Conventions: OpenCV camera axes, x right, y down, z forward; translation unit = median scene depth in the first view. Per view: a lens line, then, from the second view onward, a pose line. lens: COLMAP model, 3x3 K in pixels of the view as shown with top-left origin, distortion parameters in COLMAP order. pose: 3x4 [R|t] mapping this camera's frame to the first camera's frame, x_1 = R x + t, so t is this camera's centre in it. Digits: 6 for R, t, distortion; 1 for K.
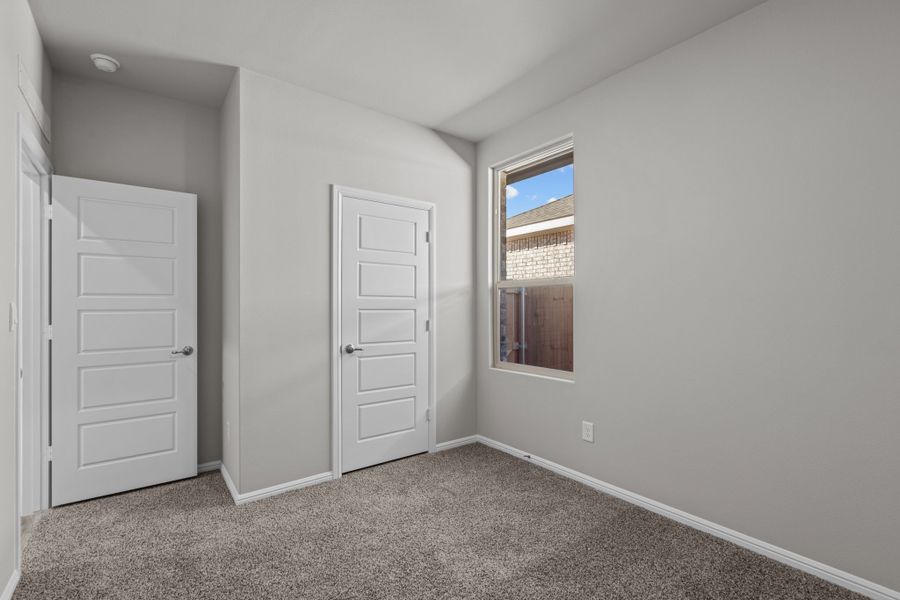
lens RADIAL K [[414.8, 0, 449.4], [0, 414.8, 303.9], [0, 0, 1]] dist [0.004312, 0.000112]
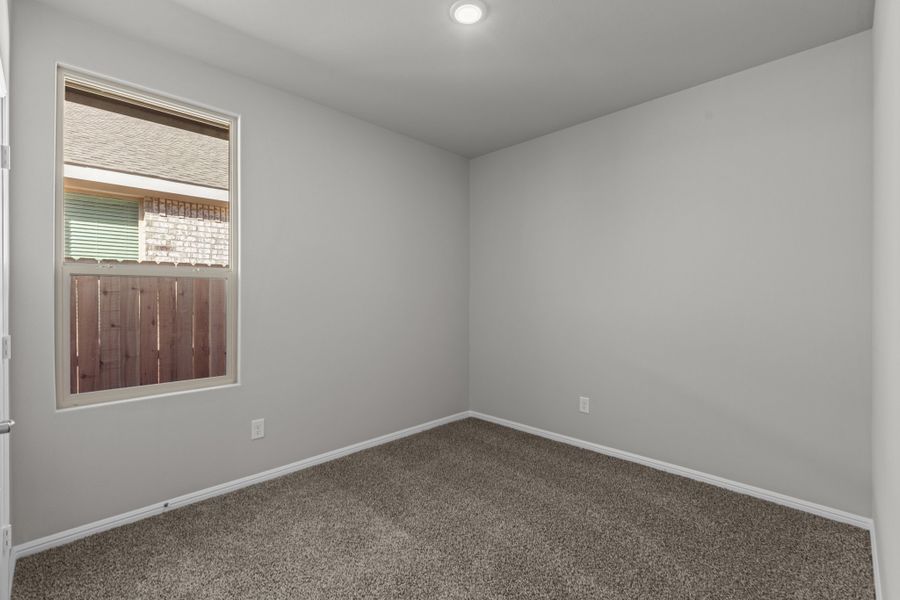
lens RADIAL K [[396.3, 0, 449.0], [0, 396.3, 296.7], [0, 0, 1]] dist [-0.002851, -0.000226]
pose [[-0.134558, -0.017870, 0.990745, -0.601905], [-0.015994, 0.999746, 0.015860, -0.025253], [-0.990777, -0.013711, -0.134809, 0.631806]]
